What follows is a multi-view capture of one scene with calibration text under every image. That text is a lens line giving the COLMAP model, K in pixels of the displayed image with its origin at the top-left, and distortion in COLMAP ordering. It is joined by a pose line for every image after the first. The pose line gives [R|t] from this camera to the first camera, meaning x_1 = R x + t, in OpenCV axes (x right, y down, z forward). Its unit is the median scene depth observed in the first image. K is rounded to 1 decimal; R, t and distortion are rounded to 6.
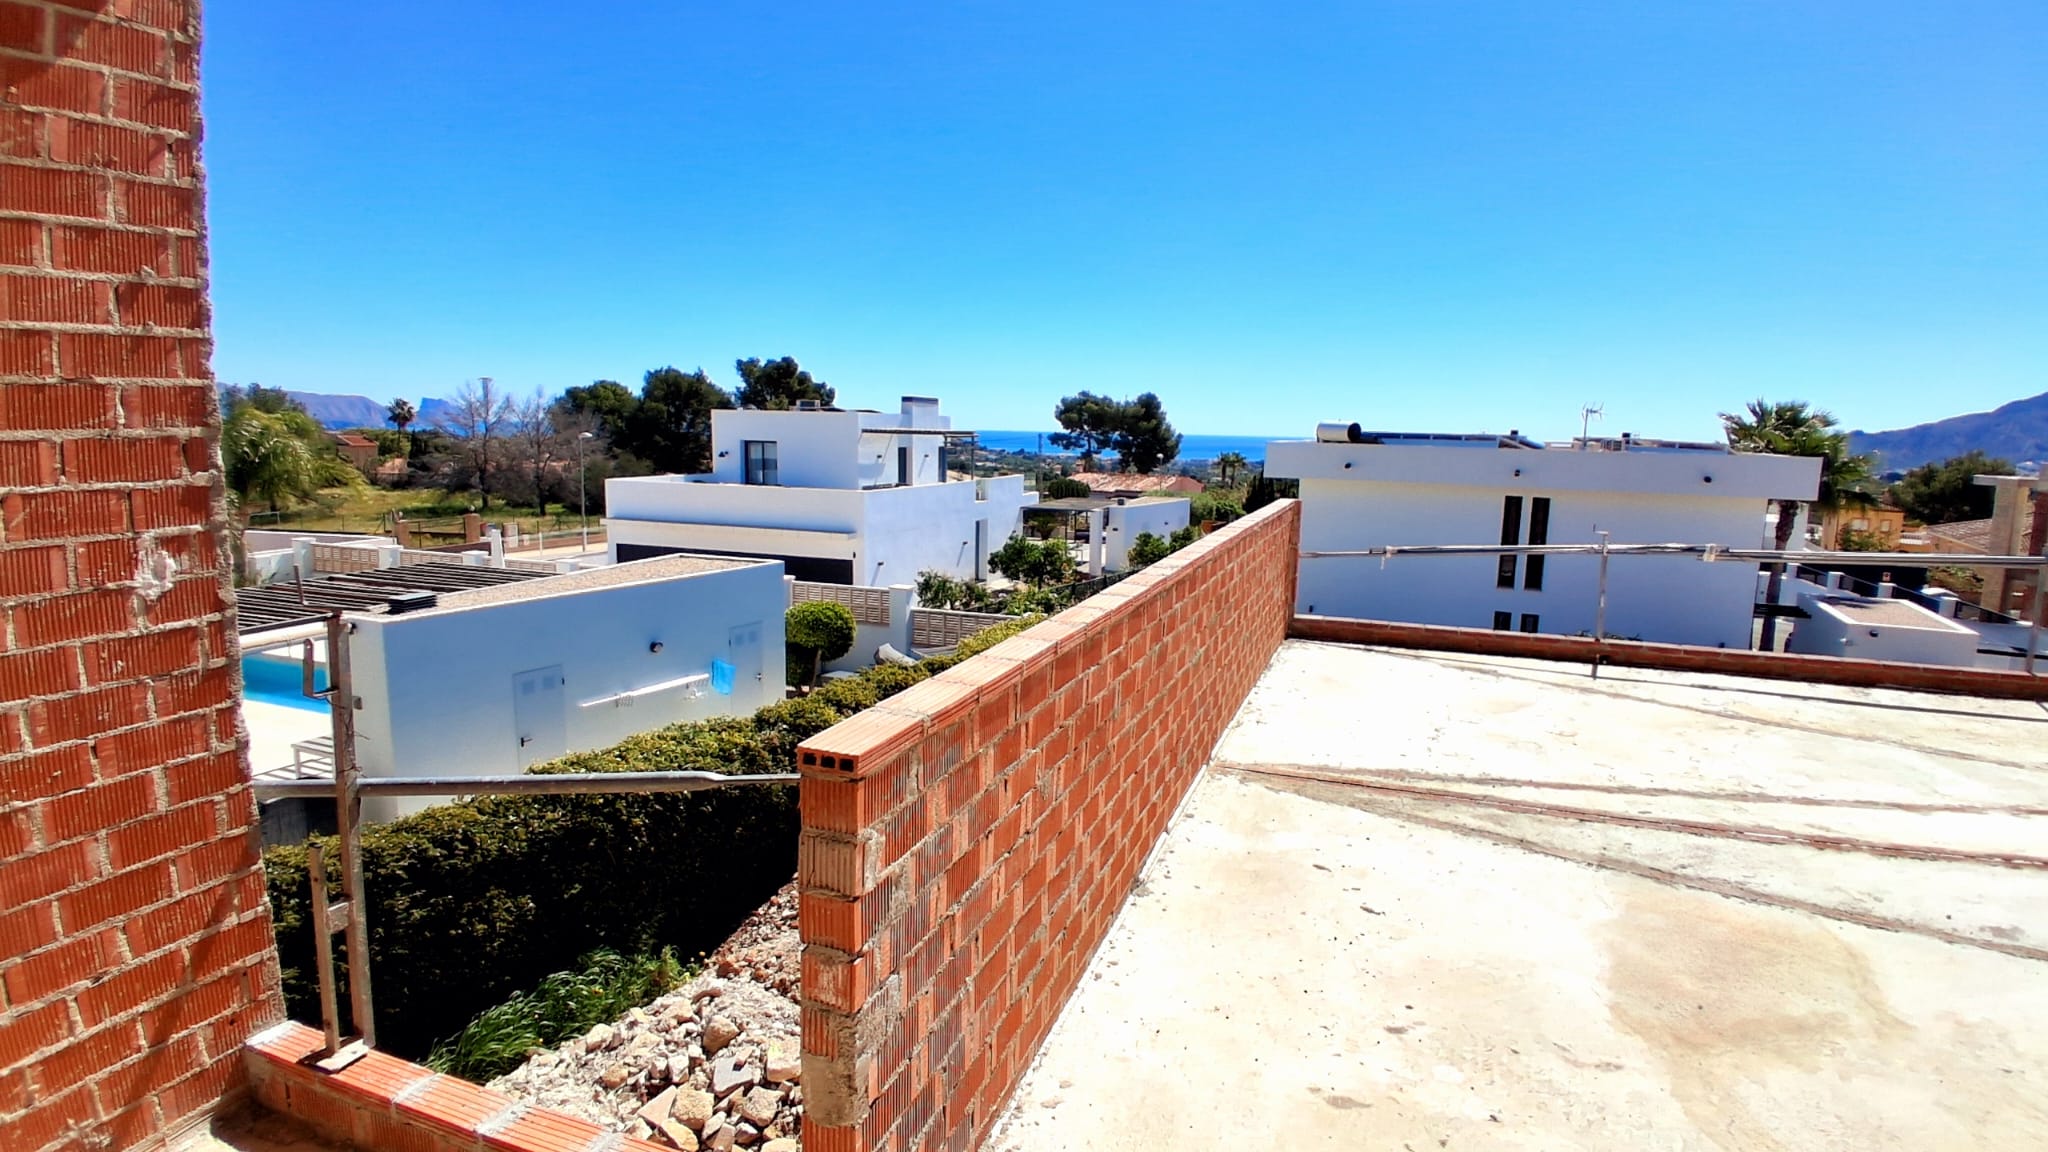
lens RADIAL K [[1027.3, 0, 1024.5], [0, 1027.3, 586.1], [0, 0, 1]] dist [-0.002488, -0.040003]
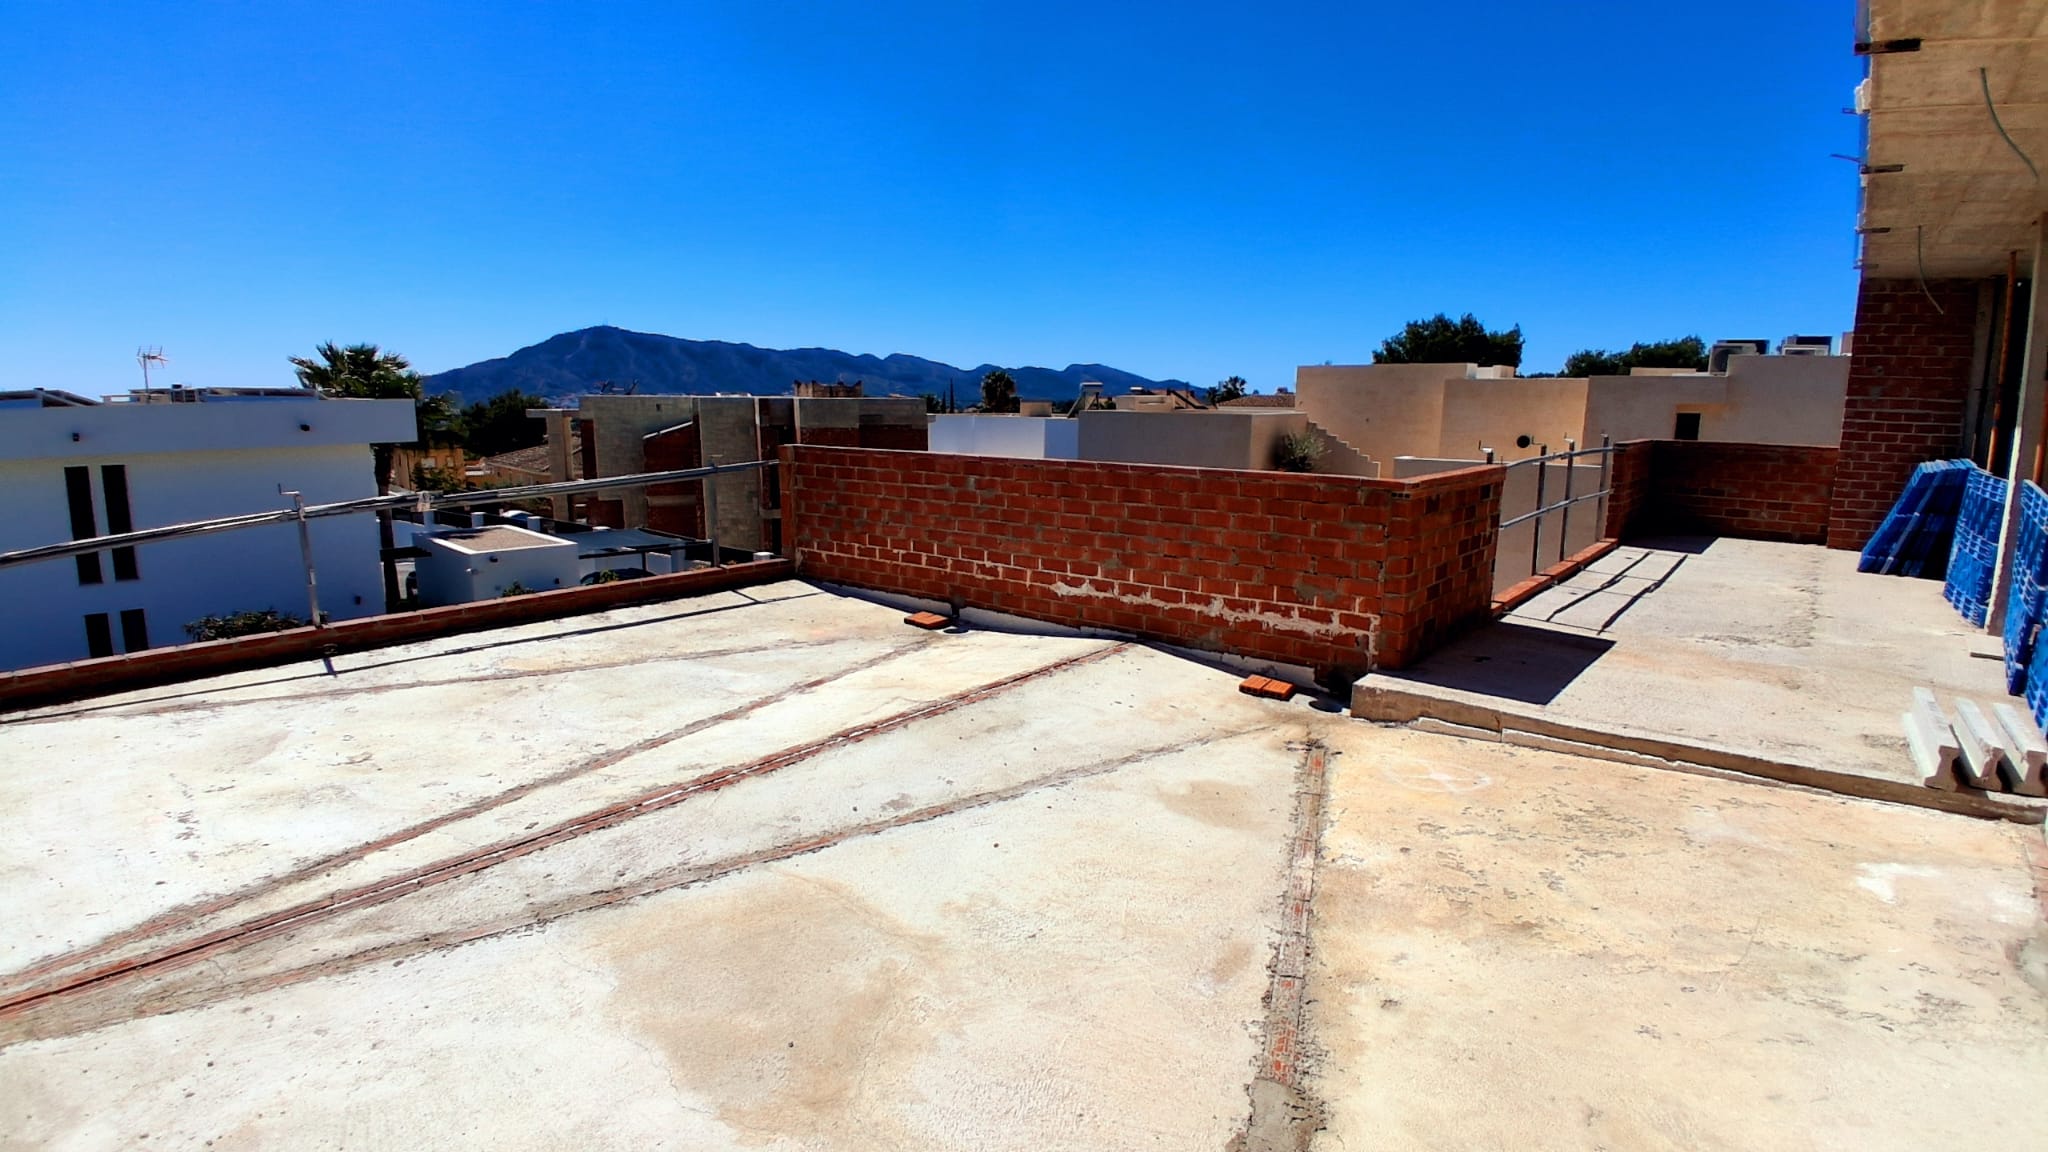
lens RADIAL K [[1027.3, 0, 1036.3], [0, 1027.3, 585.9], [0, 0, 1]] dist [-0.002488, -0.040003]
pose [[0.327722, -0.192530, 0.924949, 0.004199], [0.146675, 0.977514, 0.151503, -0.004757], [-0.933319, 0.086016, 0.348592, 0.054702]]
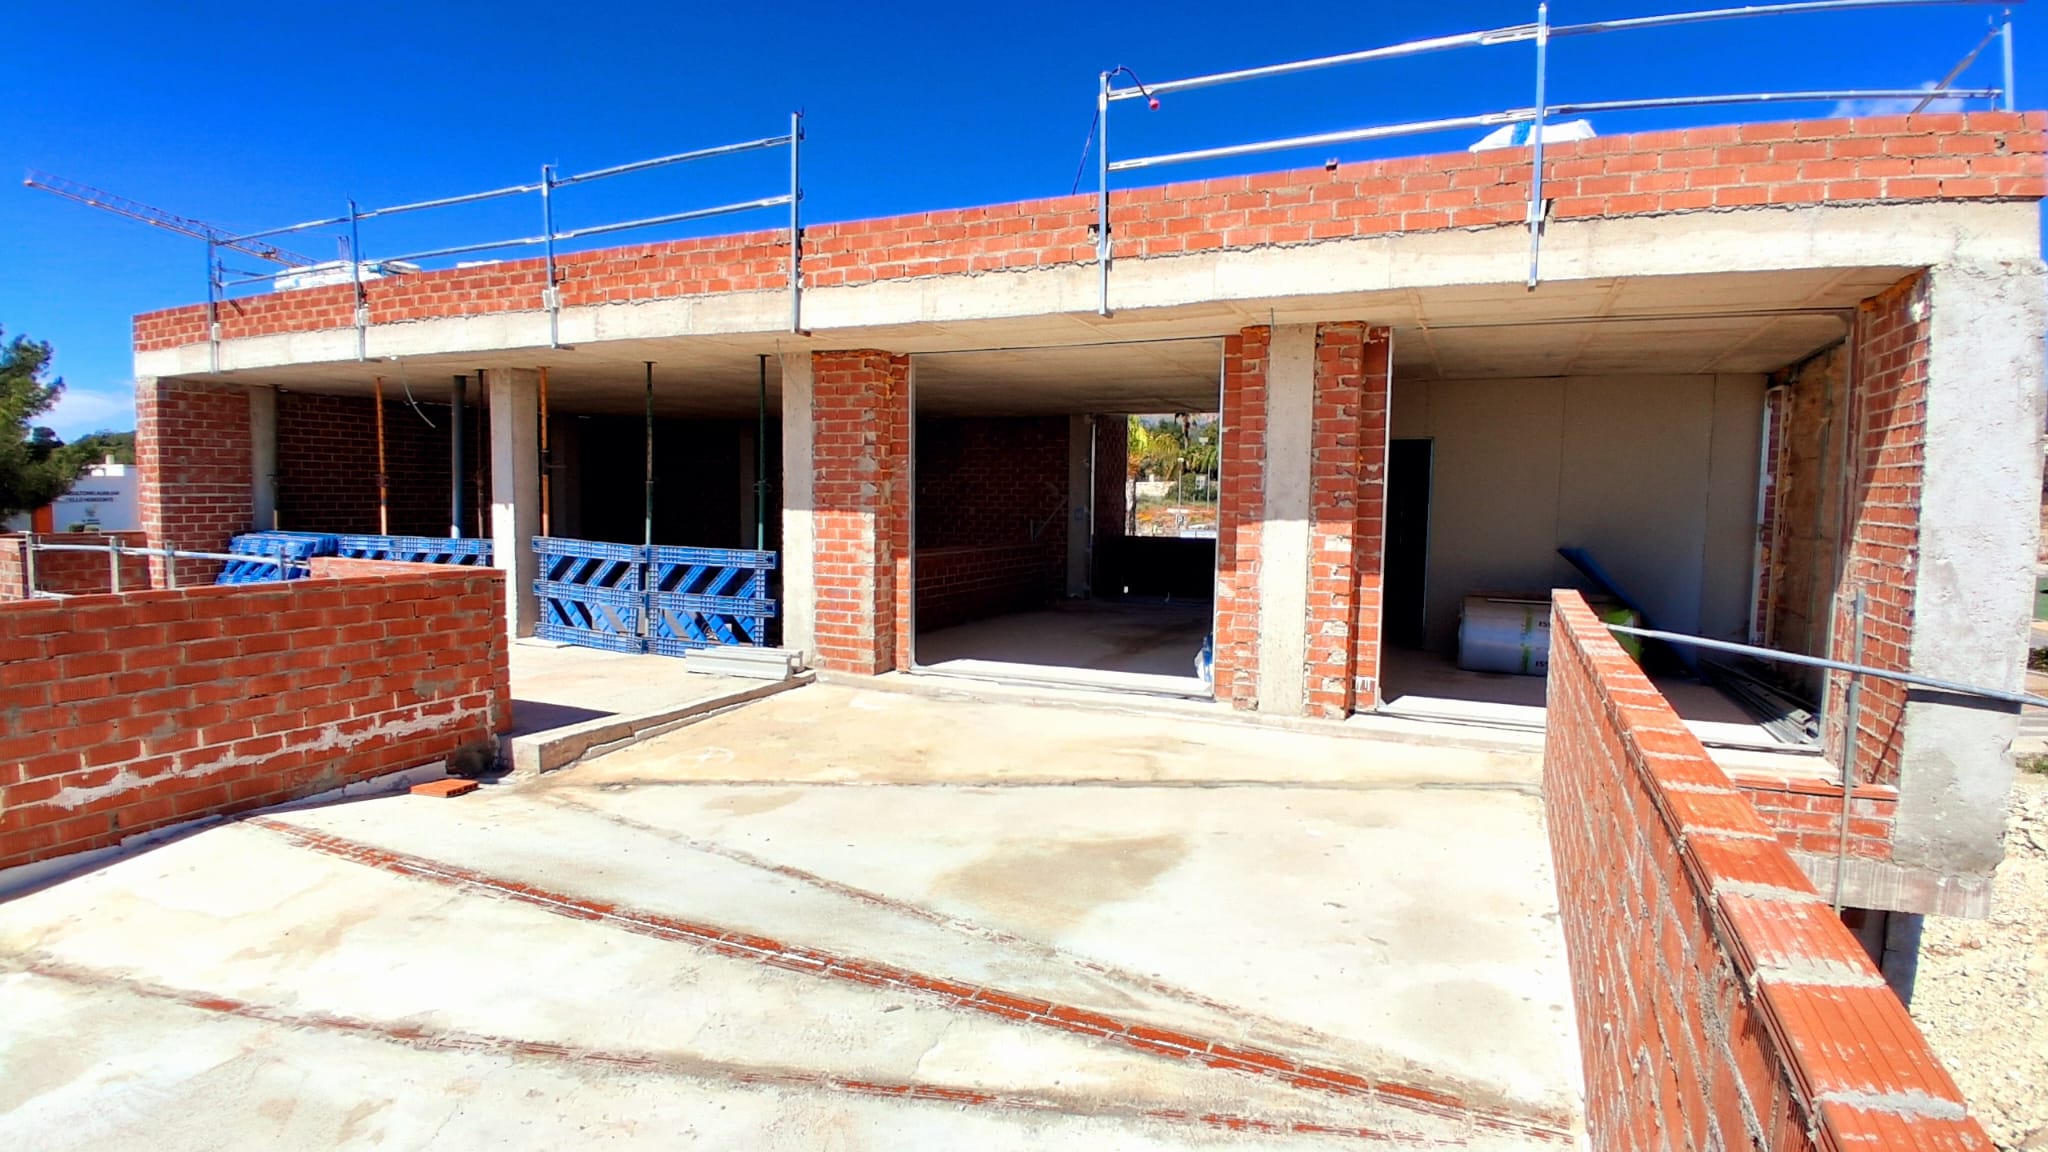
lens RADIAL K [[1027.3, 0, 1037.8], [0, 1027.3, 583.3], [0, 0, 1]] dist [-0.002488, -0.040003]
pose [[-0.996934, -0.040036, 0.067227, 0.079357], [-0.022713, 0.970258, 0.241004, -0.038461], [-0.074876, 0.238738, -0.968193, 0.268158]]
